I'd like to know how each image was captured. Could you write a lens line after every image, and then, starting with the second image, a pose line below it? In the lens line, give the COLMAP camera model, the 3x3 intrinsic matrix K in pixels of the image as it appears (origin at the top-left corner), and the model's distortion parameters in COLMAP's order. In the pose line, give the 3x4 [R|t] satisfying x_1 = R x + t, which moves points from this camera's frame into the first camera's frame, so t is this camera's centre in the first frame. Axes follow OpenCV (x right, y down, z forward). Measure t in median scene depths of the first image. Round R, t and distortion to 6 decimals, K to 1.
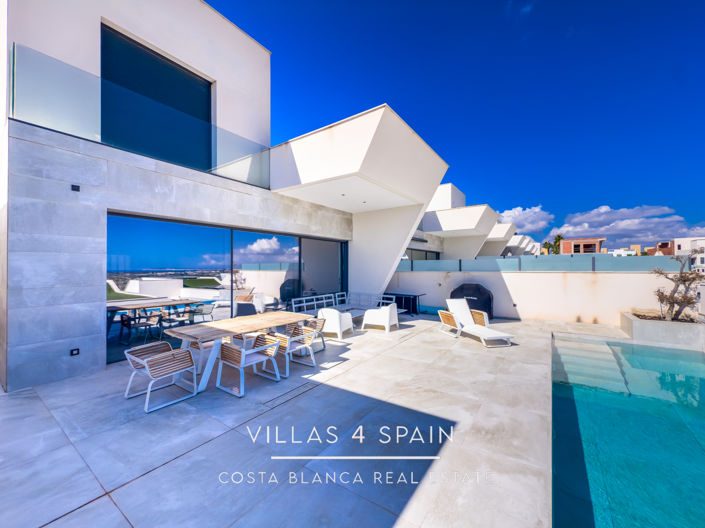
lens RADIAL K [[283.3, 0, 352.5], [0, 283.3, 264.0], [0, 0, 1]] dist [0.001325, 0.000129]
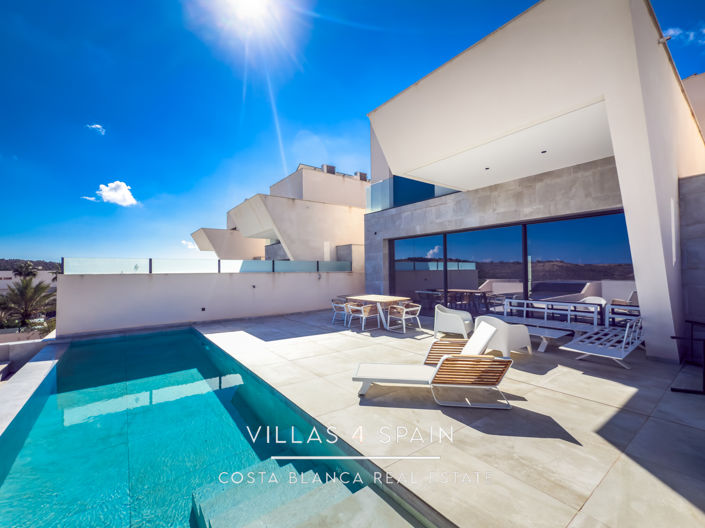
lens RADIAL K [[301.4, 0, 352.5], [0, 301.4, 264.0], [0, 0, 1]] dist [0.002666, 0.000112]
pose [[-0.316293, -0.011296, -0.948594, 0.957508], [0.025115, 0.999479, -0.020276, 0.028699], [0.948329, -0.030237, -0.315845, 0.989178]]
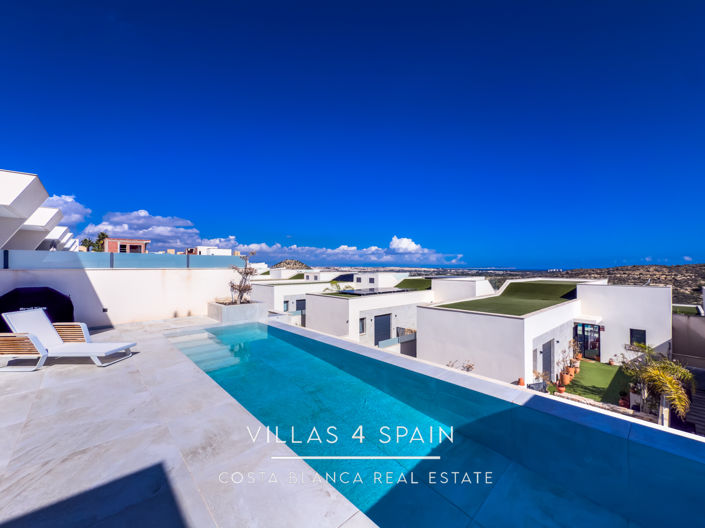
lens RADIAL K [[296.7, 0, 352.5], [0, 296.7, 264.0], [0, 0, 1]] dist [0.000810, 0.000382]
pose [[0.227110, 0.014274, 0.973765, -0.116780], [-0.009152, 0.999880, -0.012523, 0.021830], [-0.973826, -0.006068, 0.227213, 0.149262]]
